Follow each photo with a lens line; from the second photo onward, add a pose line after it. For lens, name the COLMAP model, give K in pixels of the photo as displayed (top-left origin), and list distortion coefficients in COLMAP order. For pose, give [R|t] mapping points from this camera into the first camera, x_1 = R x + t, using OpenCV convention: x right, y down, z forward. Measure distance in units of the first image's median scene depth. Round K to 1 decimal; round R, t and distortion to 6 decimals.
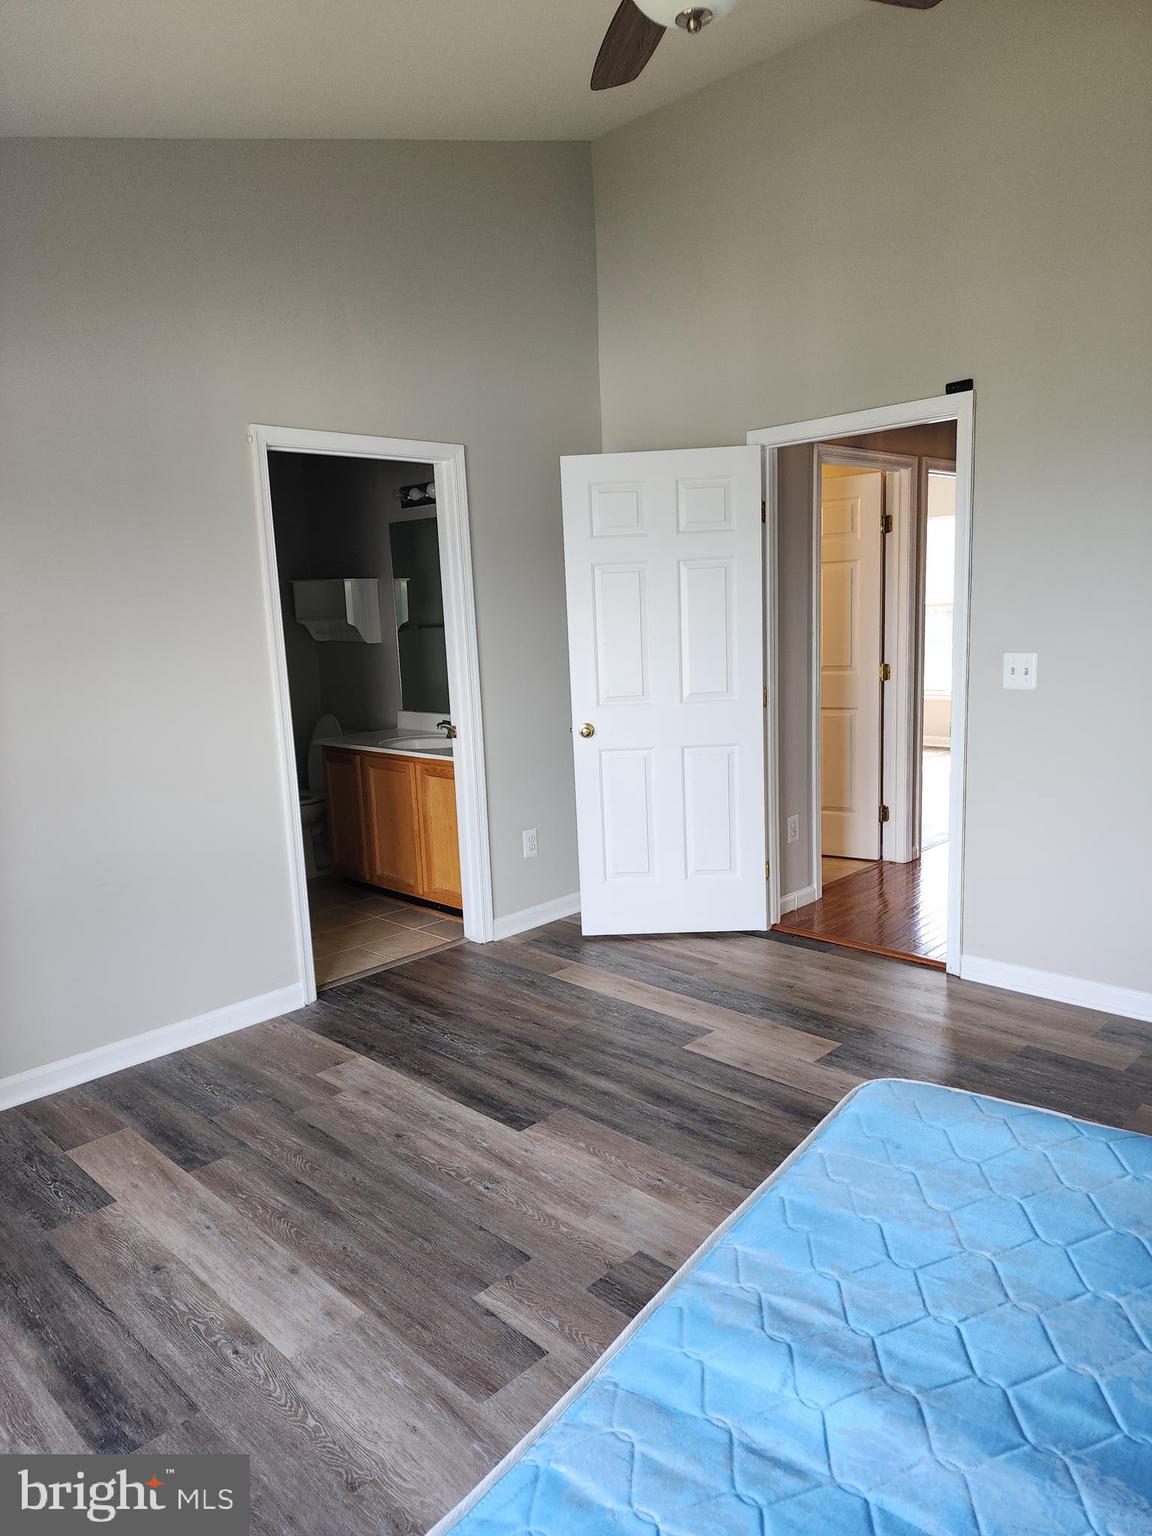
lens RADIAL K [[1025.8, 0, 573.5], [0, 1025.8, 769.3], [0, 0, 1]] dist [0.052731, -0.052552]
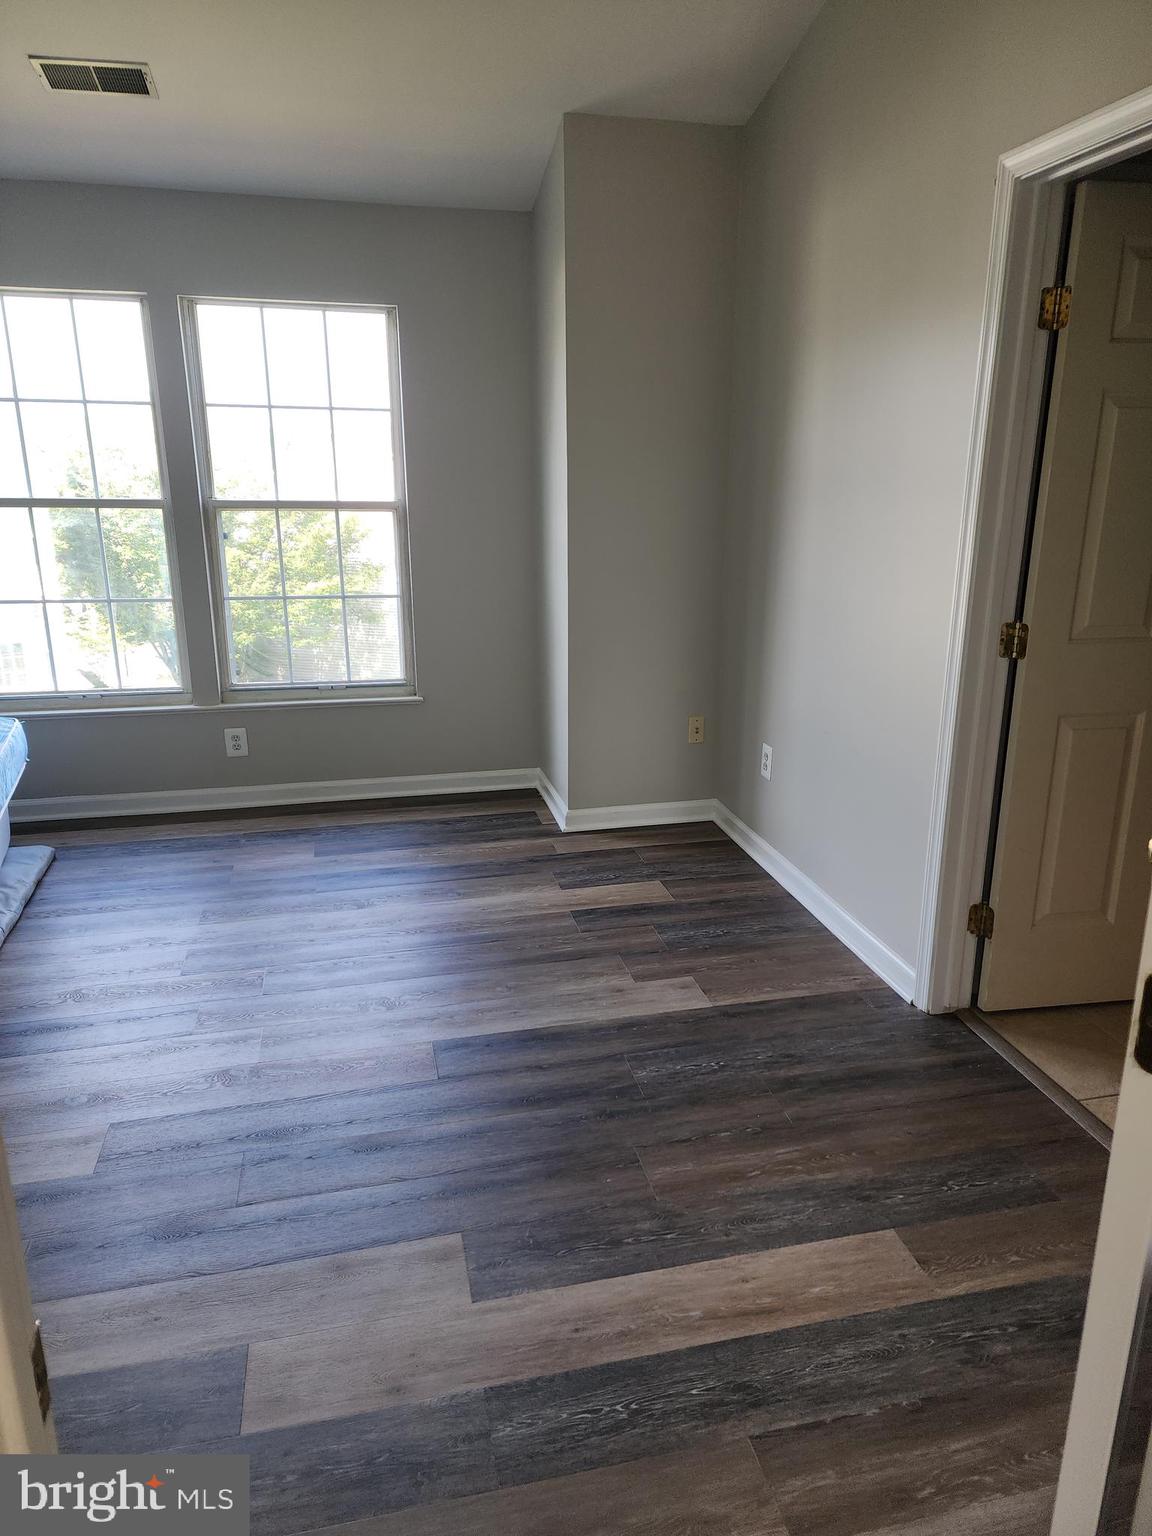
lens RADIAL K [[1025.8, 0, 590.0], [0, 1025.8, 763.4], [0, 0, 1]] dist [0.052731, -0.052552]
pose [[-0.520497, 0.276605, -0.807820, 0.476897], [-0.119325, 0.913229, 0.389583, -0.219917], [0.845485, 0.299170, -0.442327, 1.253933]]
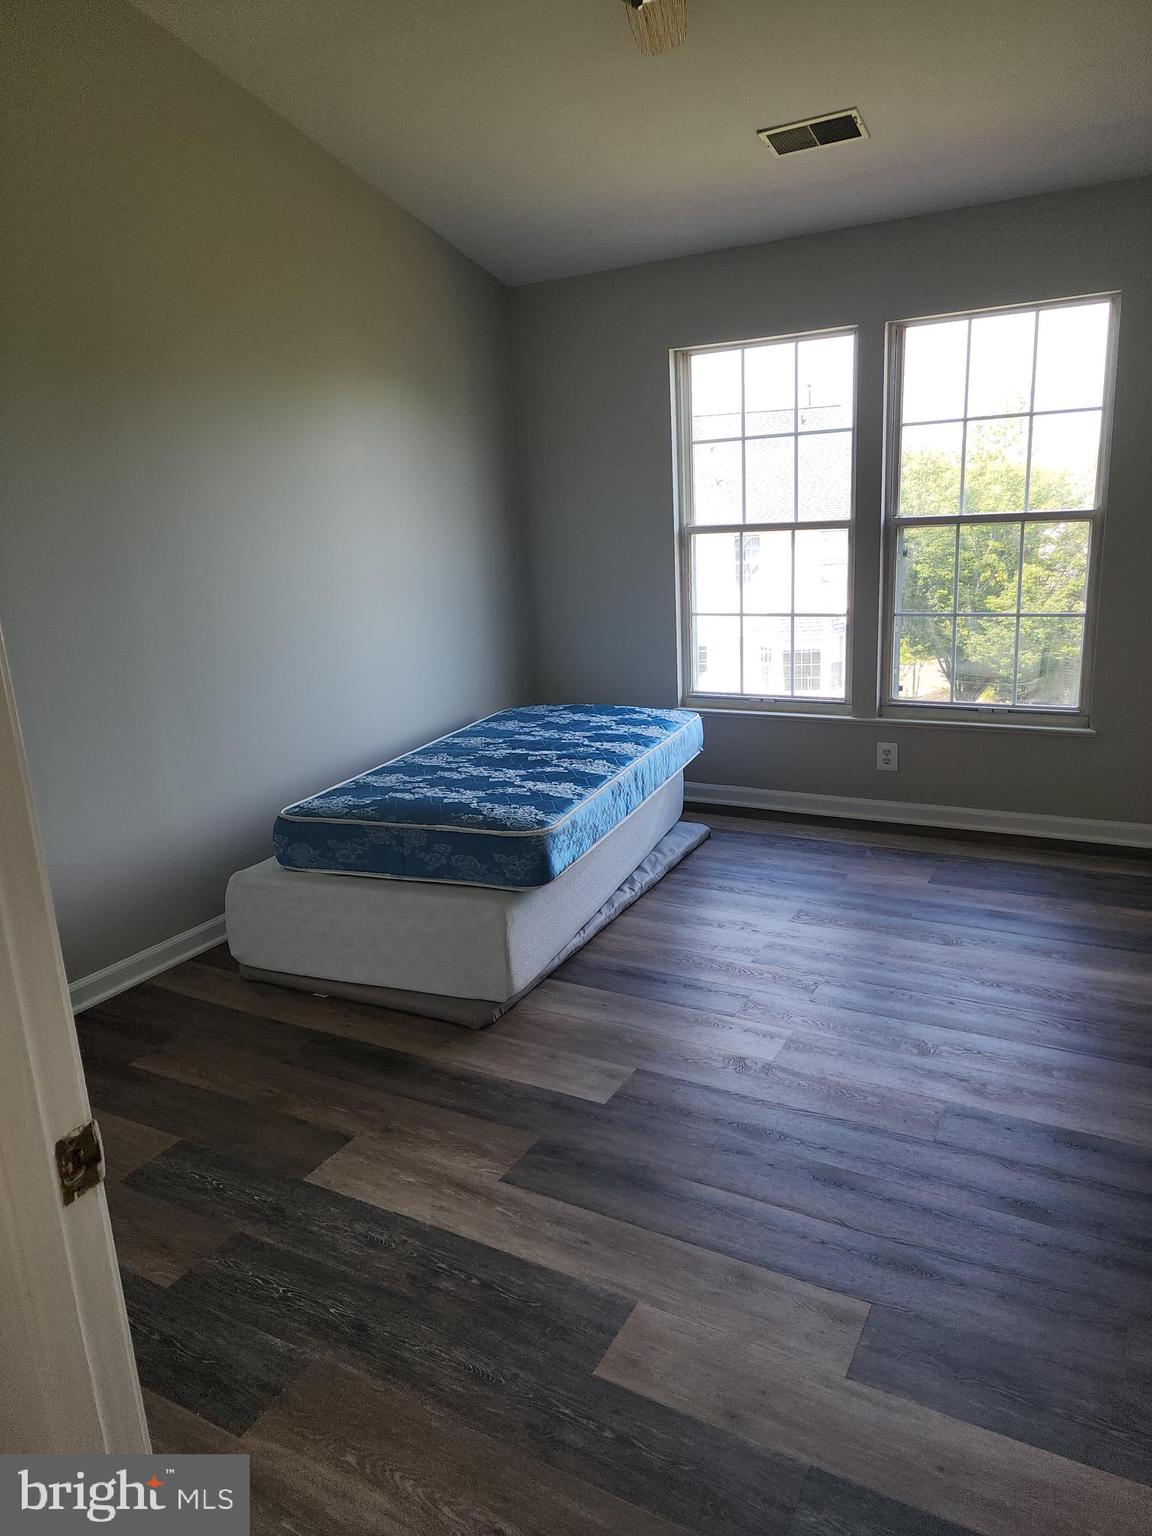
lens RADIAL K [[1025.8, 0, 576.4], [0, 1025.8, 759.6], [0, 0, 1]] dist [0.052731, -0.052552]
pose [[-0.957025, 0.156263, -0.244304, 0.347417], [0.047646, 0.915689, 0.399052, -0.222856], [0.286064, 0.370263, -0.883783, 1.342889]]
